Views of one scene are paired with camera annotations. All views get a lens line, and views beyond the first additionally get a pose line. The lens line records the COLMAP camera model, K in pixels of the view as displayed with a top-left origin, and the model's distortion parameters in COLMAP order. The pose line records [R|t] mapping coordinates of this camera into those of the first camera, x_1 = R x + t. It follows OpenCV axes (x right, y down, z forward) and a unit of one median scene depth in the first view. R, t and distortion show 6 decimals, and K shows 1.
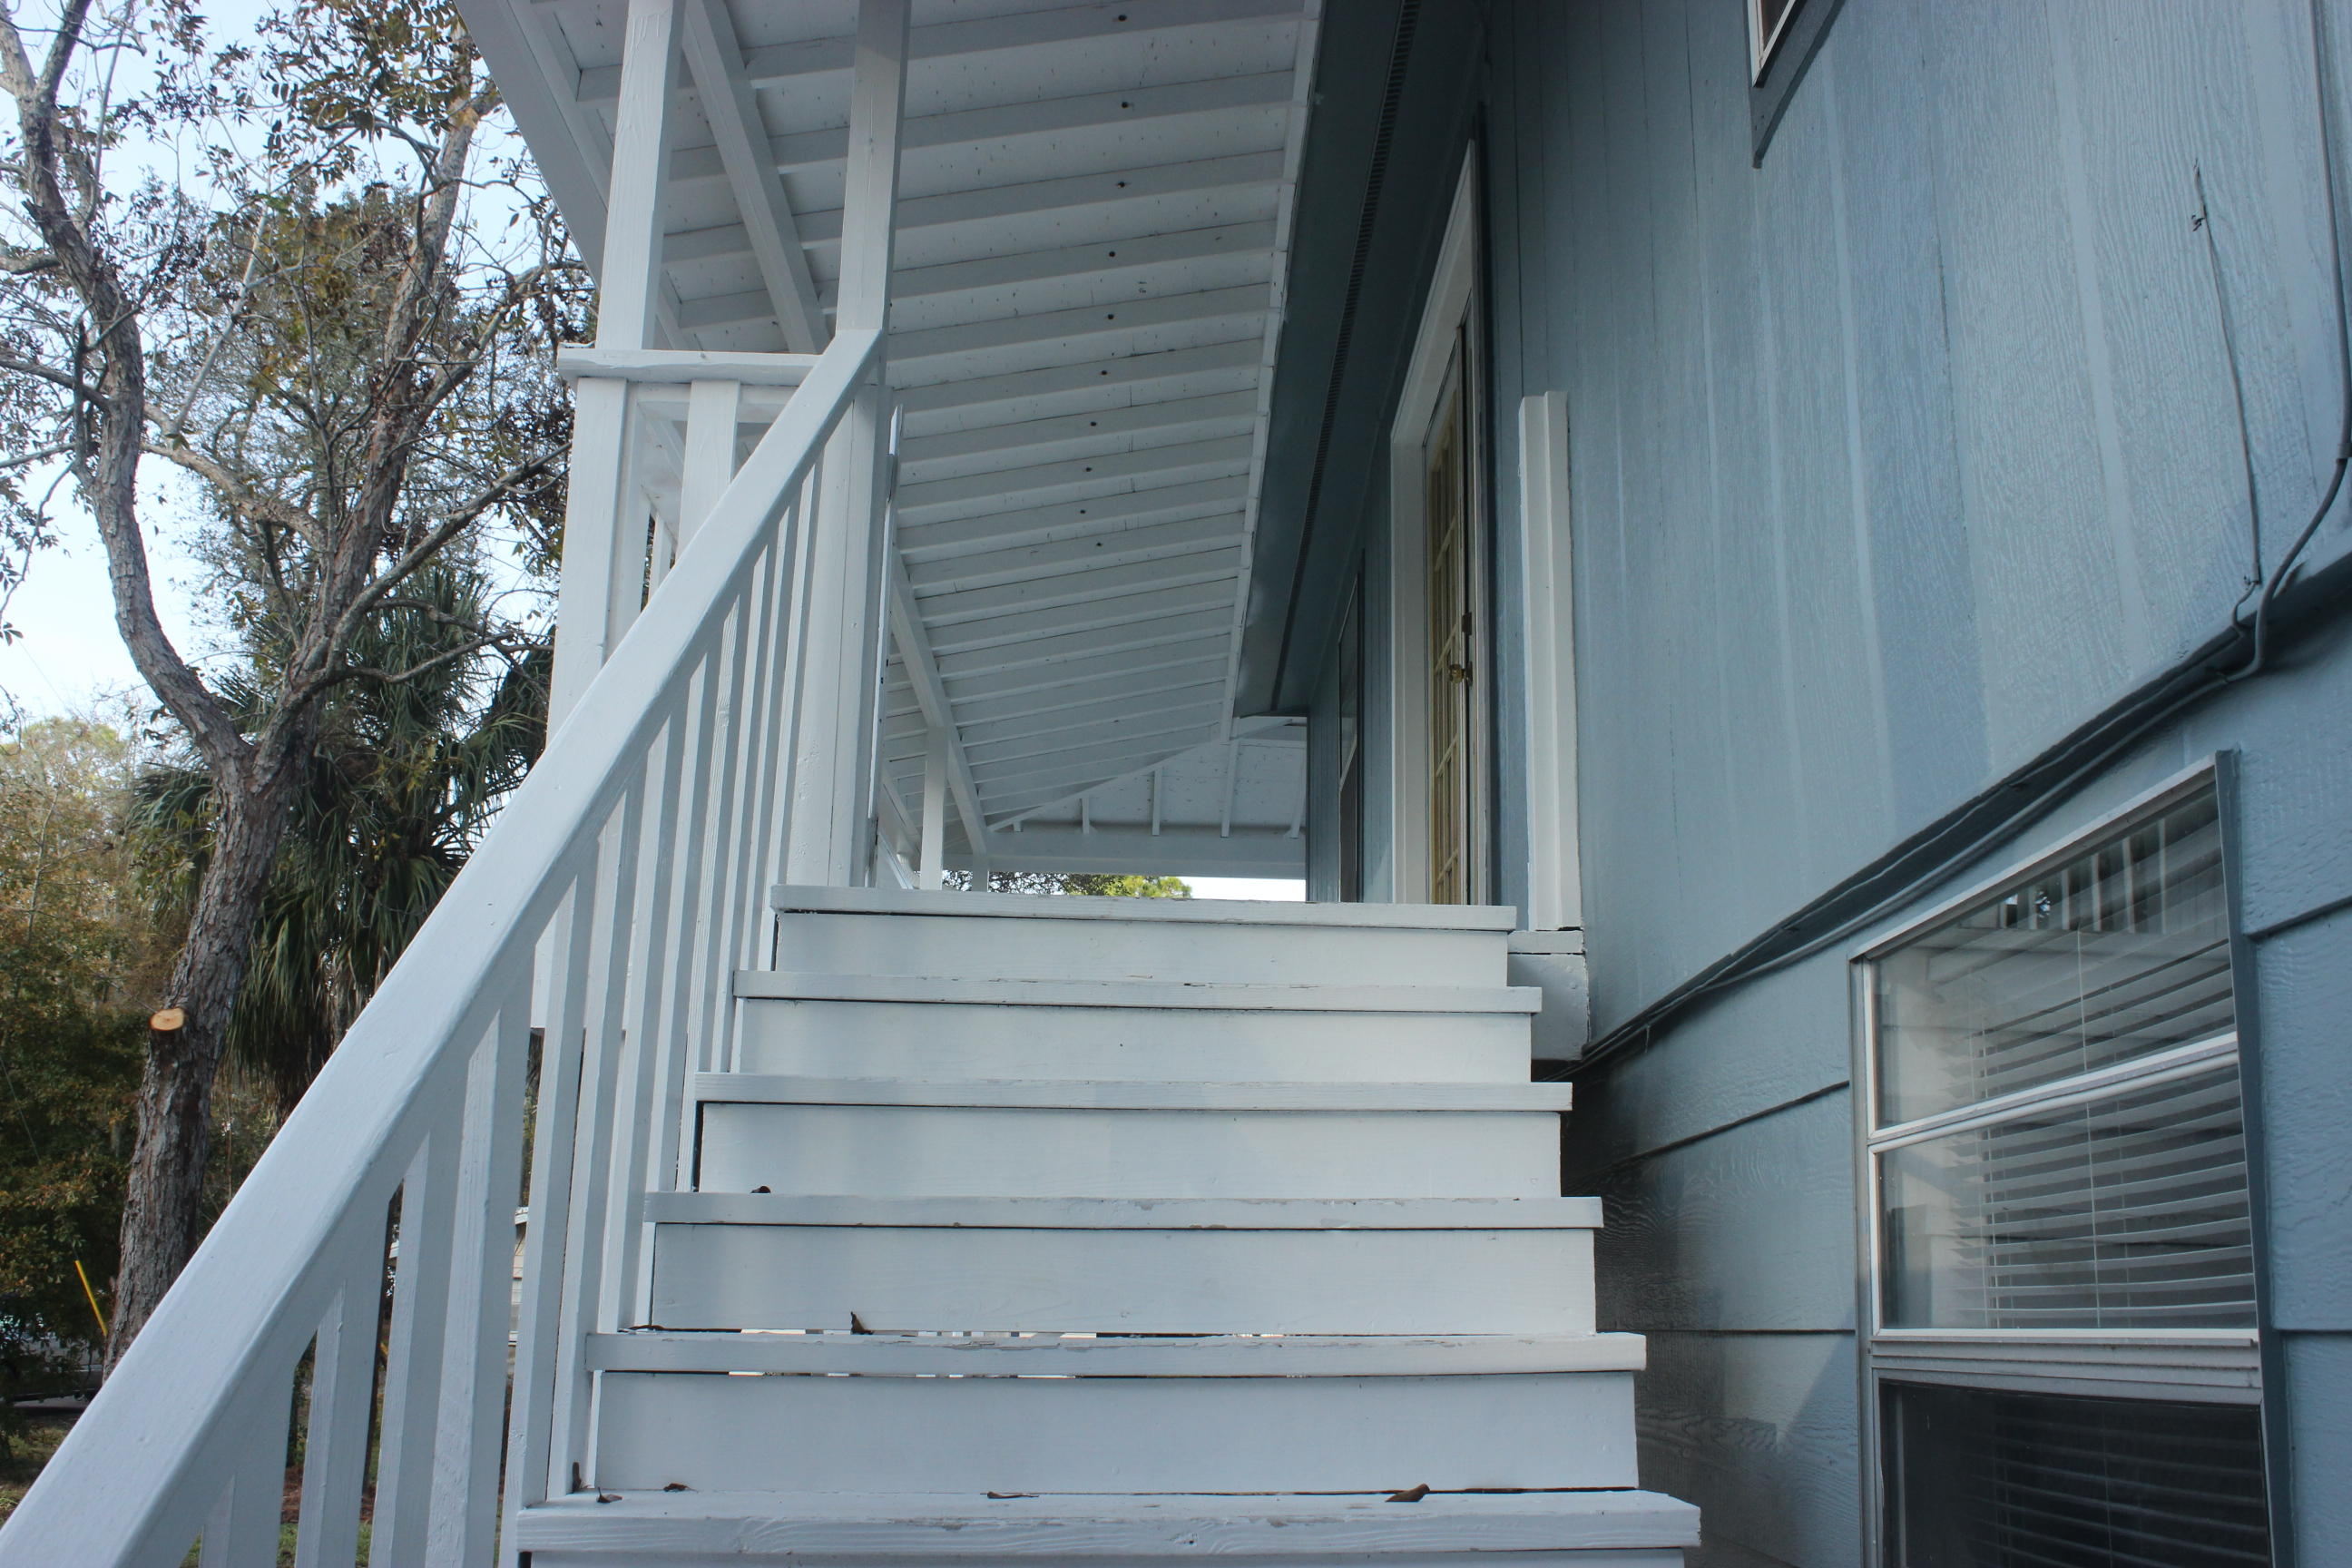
lens RADIAL K [[2279.7, 0, 1181.3], [0, 2279.7, 787.7], [0, 0, 1]] dist [-0.092933, 0.000000]
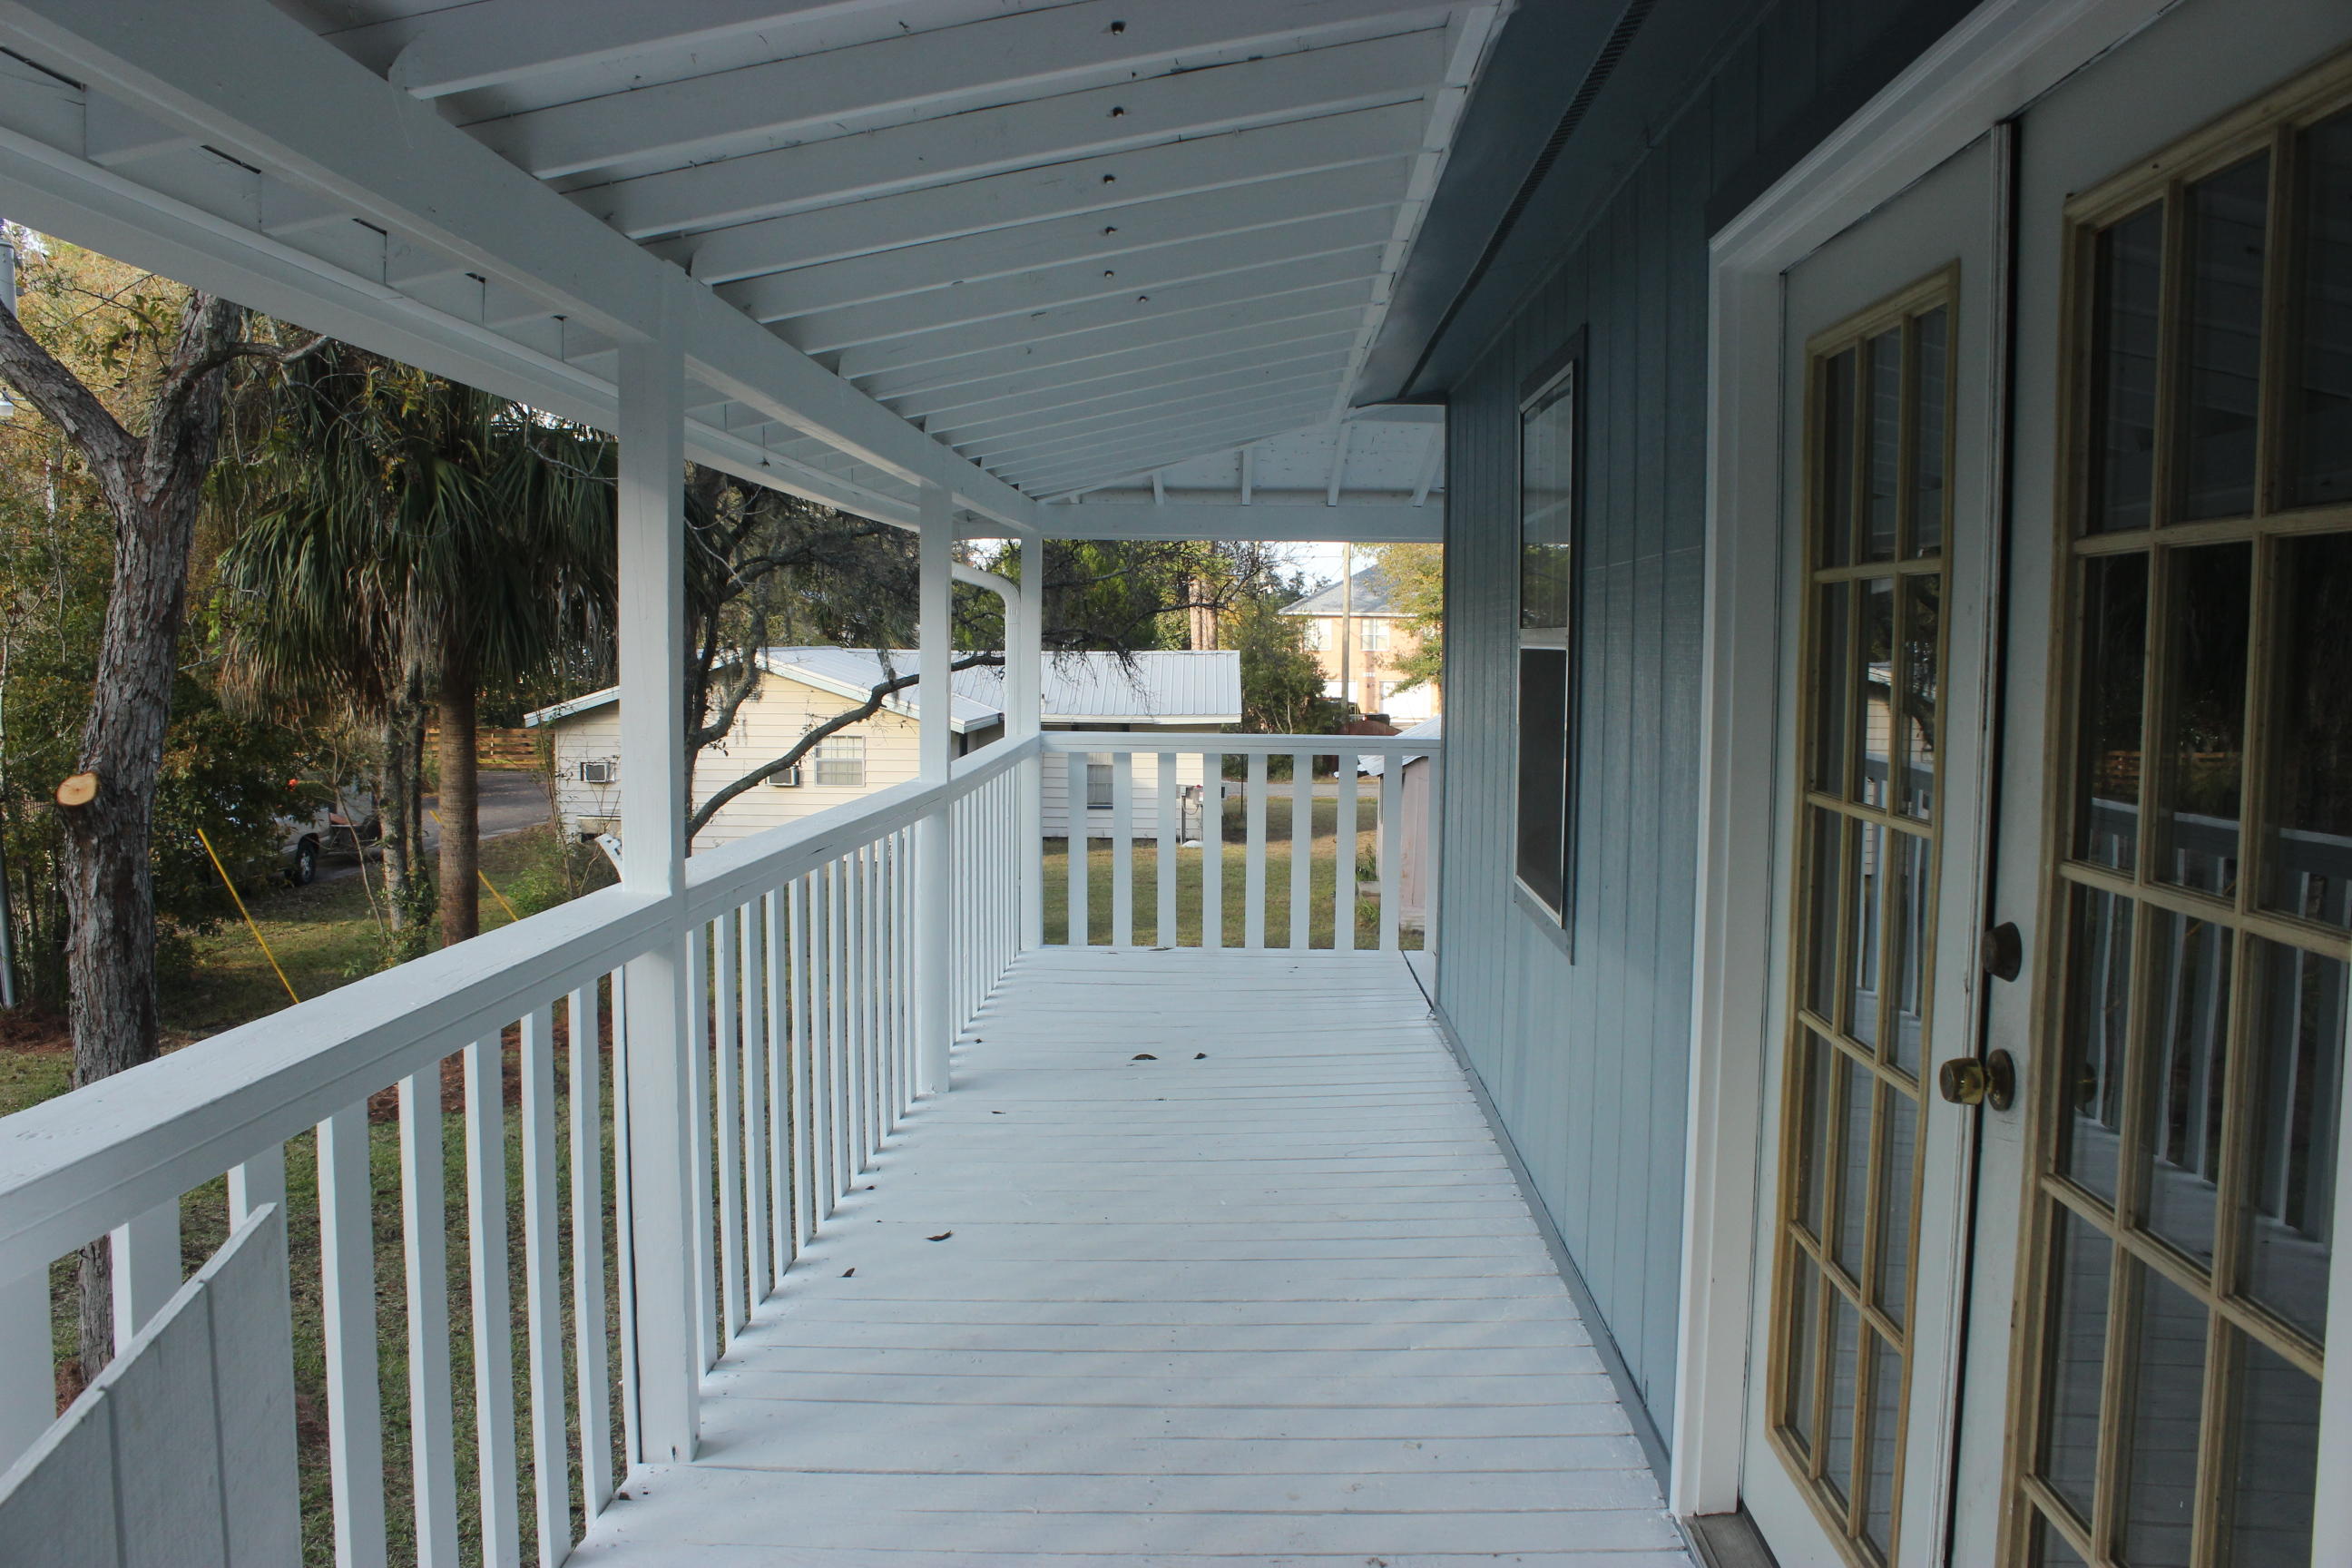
lens RADIAL K [[1917.5, 0, 1176.5], [0, 1917.5, 780.8], [0, 0, 1]] dist [-0.133155, 0.058709]
pose [[0.998510, -0.006509, -0.054178, -0.000054], [0.022982, 0.950672, 0.309346, -0.102179], [0.049492, -0.310130, 0.949405, 0.347850]]
